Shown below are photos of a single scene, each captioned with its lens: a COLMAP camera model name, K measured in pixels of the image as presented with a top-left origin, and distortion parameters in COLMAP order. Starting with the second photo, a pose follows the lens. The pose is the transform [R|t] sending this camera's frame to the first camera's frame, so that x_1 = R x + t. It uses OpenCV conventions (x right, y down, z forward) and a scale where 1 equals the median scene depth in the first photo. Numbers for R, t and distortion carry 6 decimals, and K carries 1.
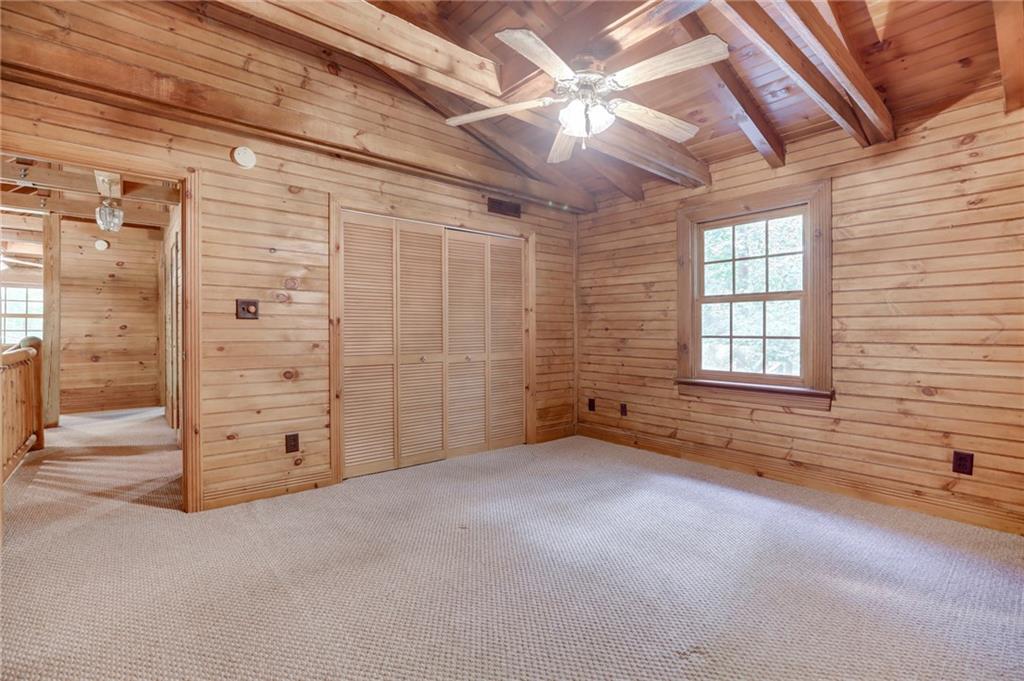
lens RADIAL K [[469.1, 0, 515.2], [0, 469.1, 333.7], [0, 0, 1]] dist [-0.028272, 0.011826]
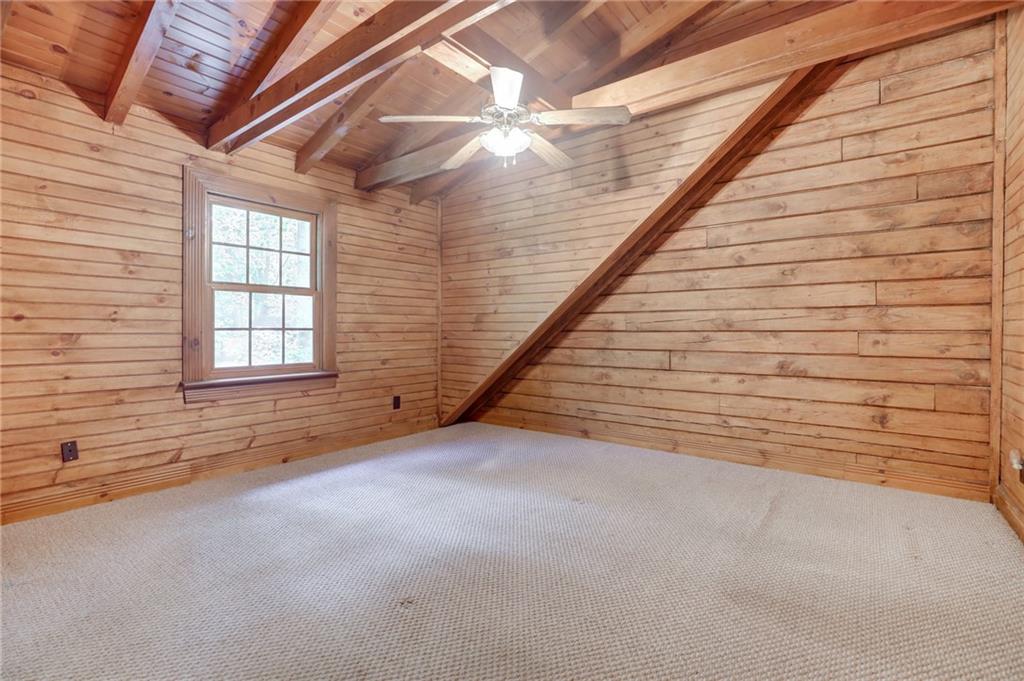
lens RADIAL K [[469.1, 0, 515.2], [0, 469.1, 333.7], [0, 0, 1]] dist [-0.028272, 0.011826]
pose [[-0.209786, -0.019834, 0.977546, -0.596487], [-0.003466, 0.999803, 0.019542, -0.004287], [-0.977741, 0.000711, -0.209813, 0.713063]]
